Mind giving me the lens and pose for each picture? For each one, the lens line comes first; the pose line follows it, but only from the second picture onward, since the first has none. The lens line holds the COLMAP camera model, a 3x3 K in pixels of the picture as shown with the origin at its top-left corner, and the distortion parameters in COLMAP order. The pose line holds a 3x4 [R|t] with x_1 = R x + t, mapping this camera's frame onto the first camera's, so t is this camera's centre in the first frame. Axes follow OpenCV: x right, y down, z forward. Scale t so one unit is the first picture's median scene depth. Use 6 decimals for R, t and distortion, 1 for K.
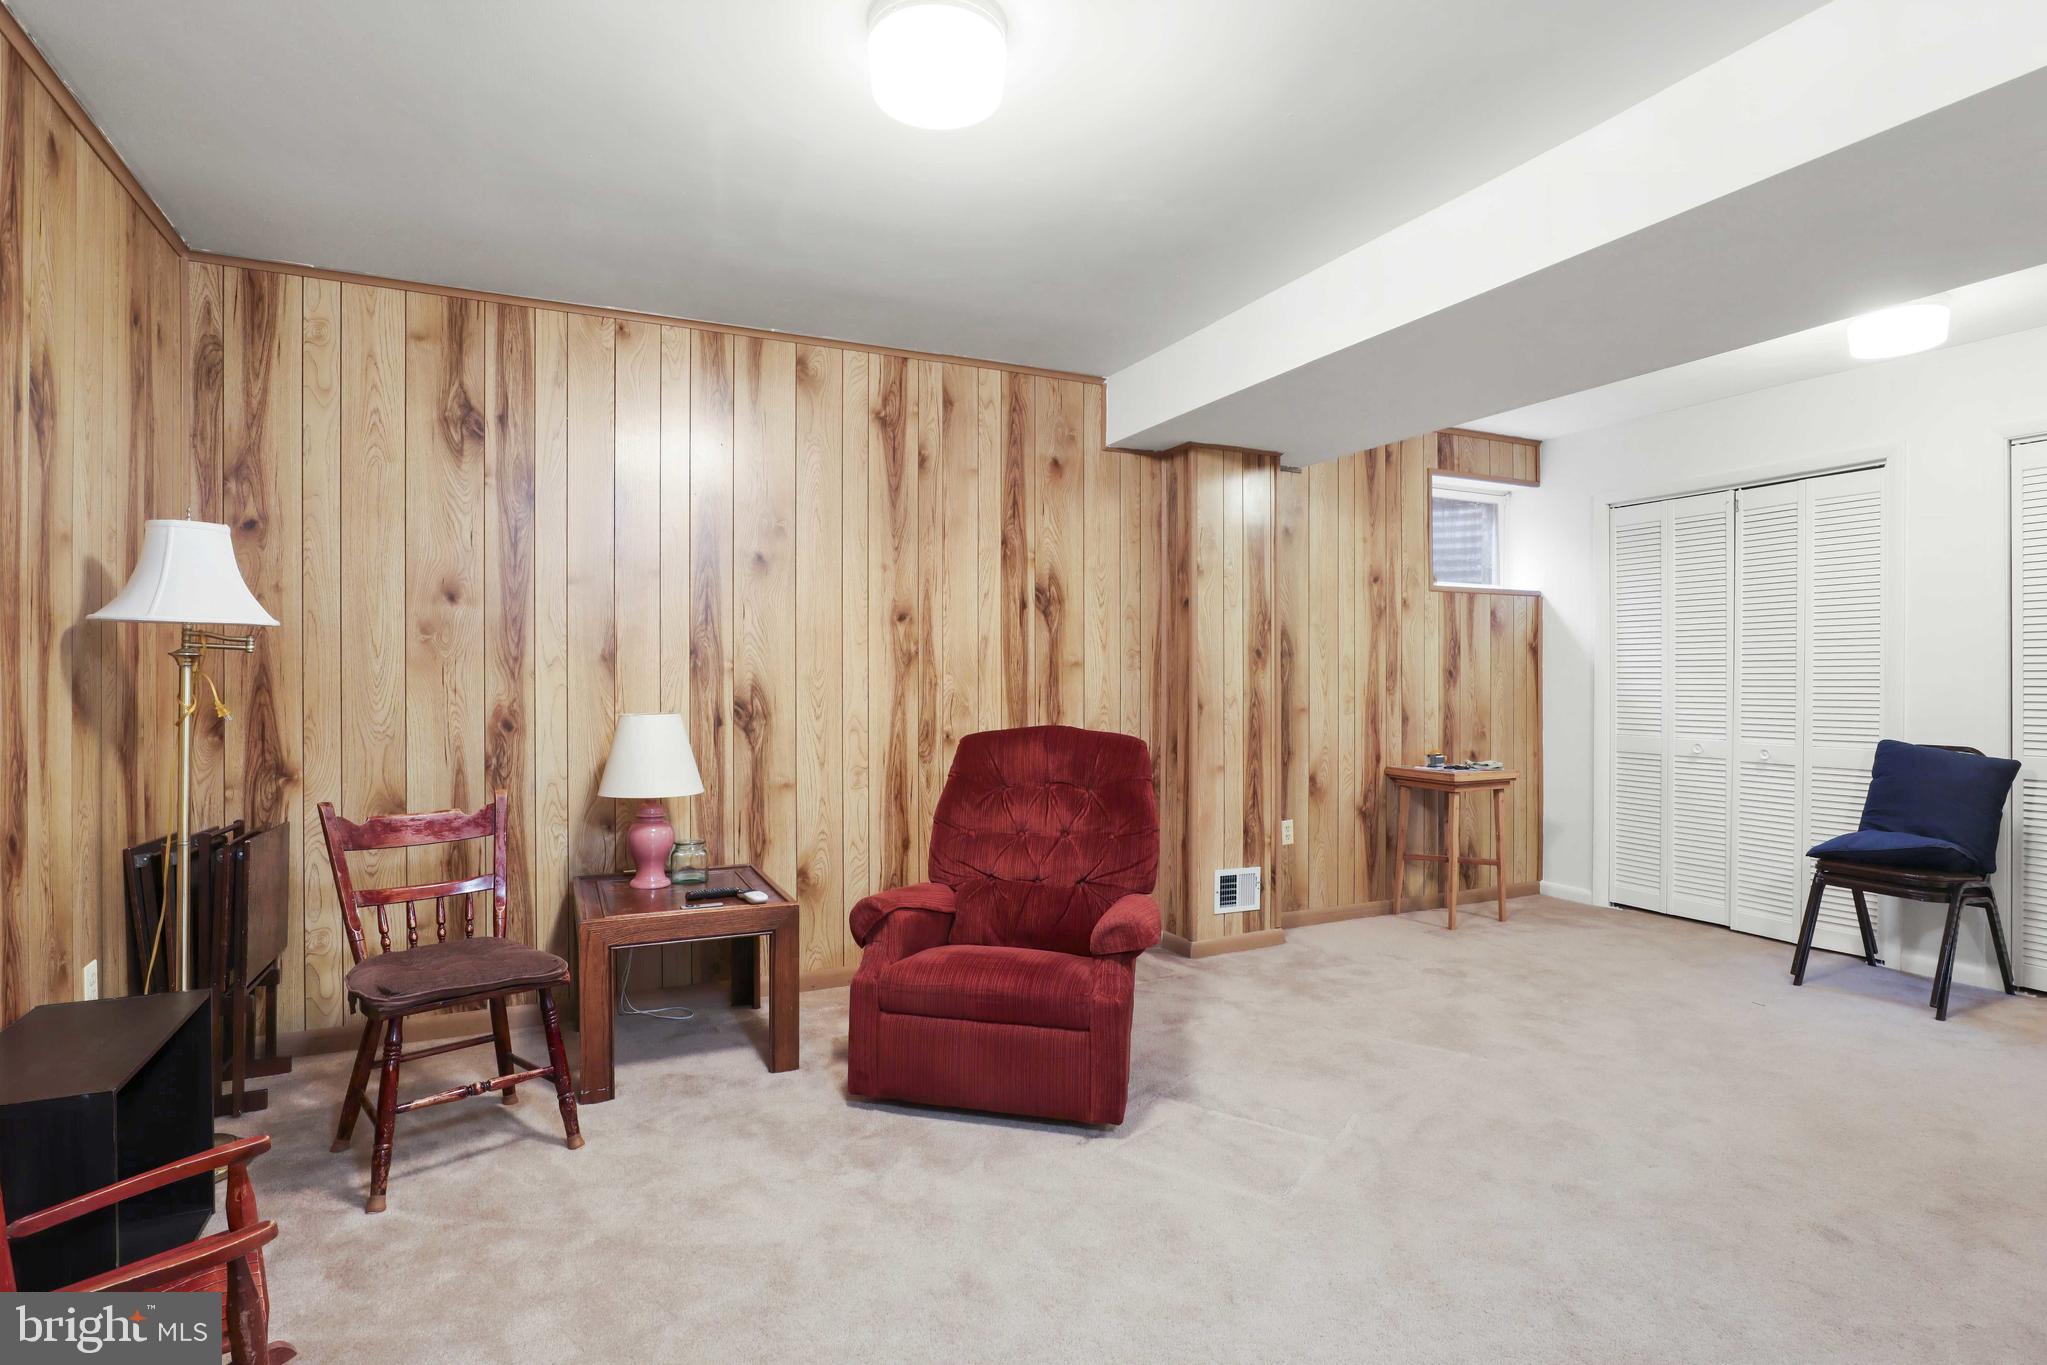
lens RADIAL K [[1066.9, 0, 970.4], [0, 1066.9, 674.5], [0, 0, 1]] dist [-0.029346, 0.000726]
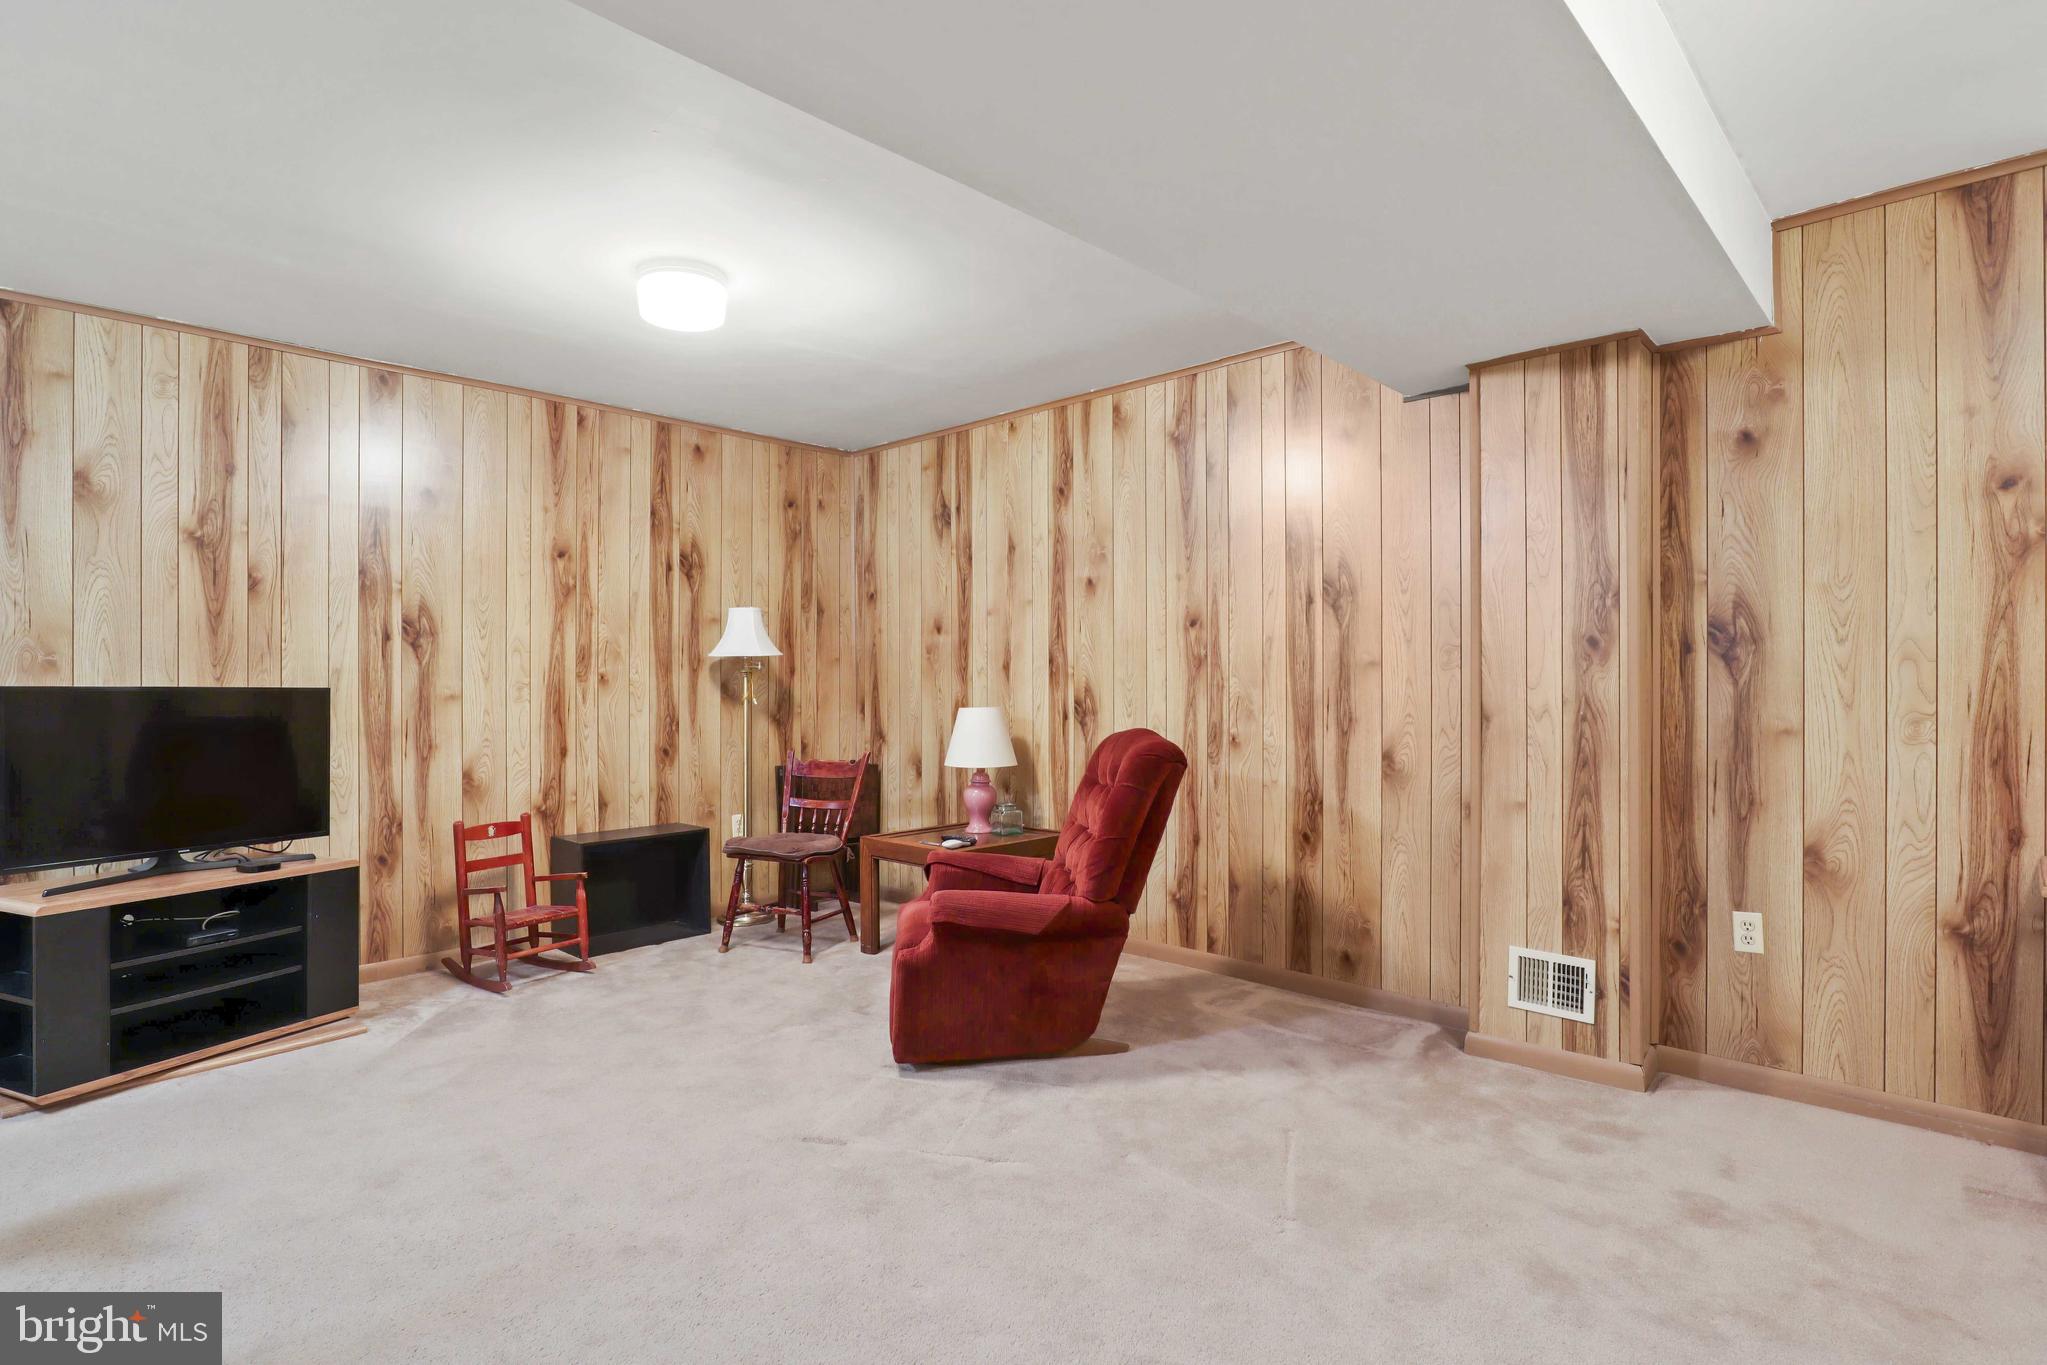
lens RADIAL K [[1038.0, 0, 1002.6], [0, 1038.0, 679.4], [0, 0, 1]] dist [-0.045577, 0.022180]
pose [[0.345949, -0.002606, -0.938250, 0.827150], [0.008468, 0.999964, 0.000345, -0.000009], [0.938215, -0.008064, 0.345958, 0.473587]]
